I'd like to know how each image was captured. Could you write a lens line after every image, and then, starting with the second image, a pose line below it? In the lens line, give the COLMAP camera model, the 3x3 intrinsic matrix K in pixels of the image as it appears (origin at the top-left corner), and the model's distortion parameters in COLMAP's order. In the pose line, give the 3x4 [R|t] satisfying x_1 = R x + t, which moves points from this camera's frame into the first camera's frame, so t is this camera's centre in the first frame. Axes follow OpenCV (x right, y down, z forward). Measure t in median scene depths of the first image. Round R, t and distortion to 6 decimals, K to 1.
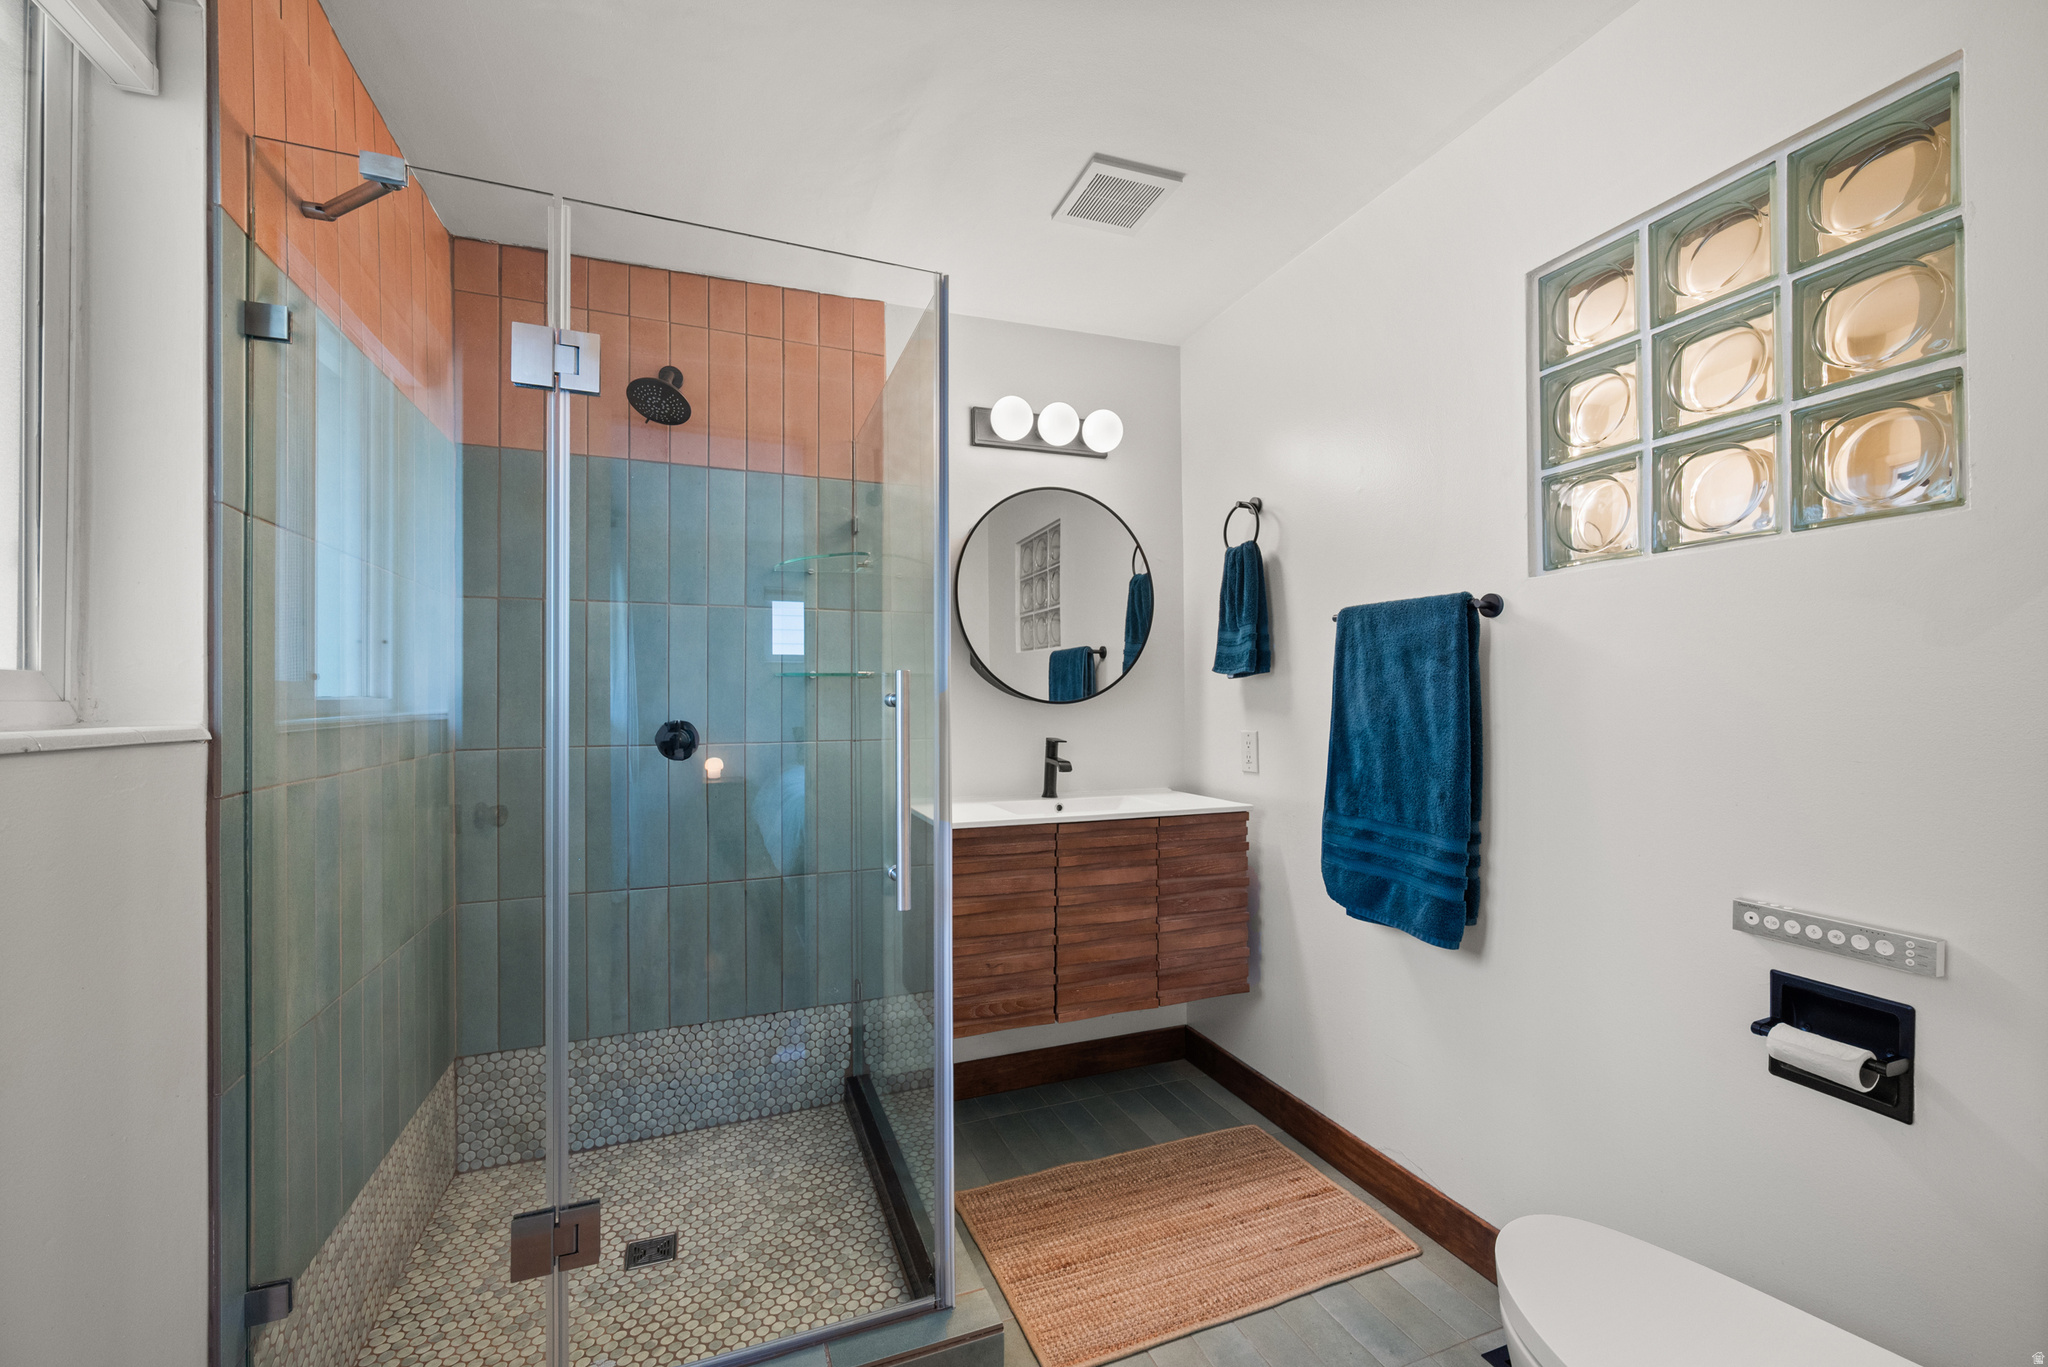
lens RADIAL K [[818.4, 0, 1024.4], [0, 818.4, 691.2], [0, 0, 1]] dist [0.001824, 0.000523]
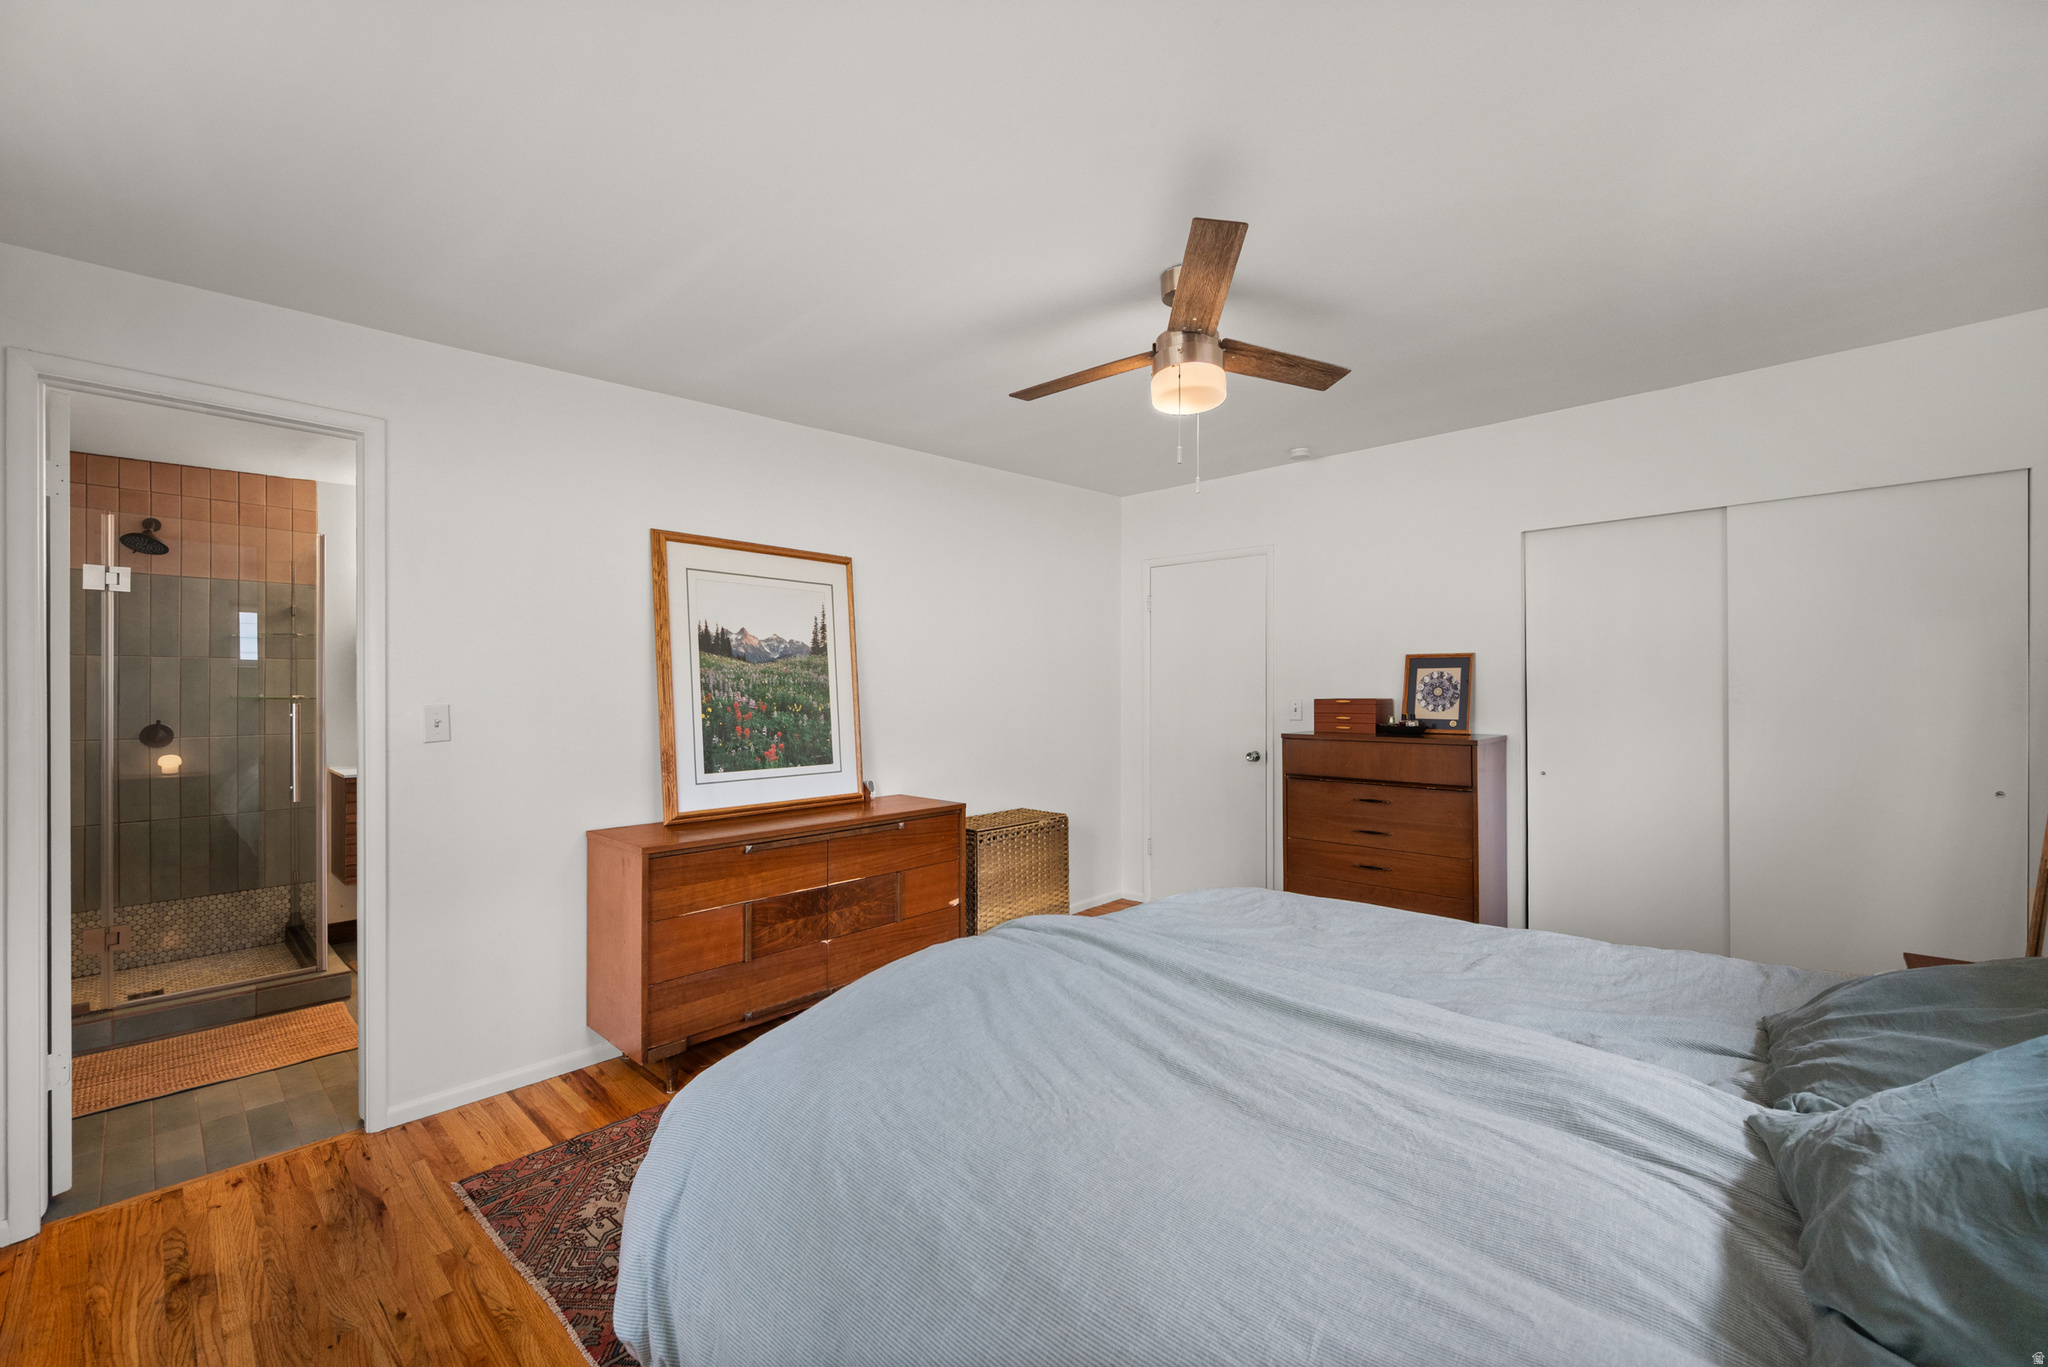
lens RADIAL K [[818.4, 0, 1022.9], [0, 818.4, 681.9], [0, 0, 1]] dist [0.001824, 0.000523]
pose [[0.898566, -0.000598, 0.438837, 0.446969], [0.002027, 0.999994, -0.002786, -0.046581], [-0.438833, 0.003393, 0.898562, -1.324378]]
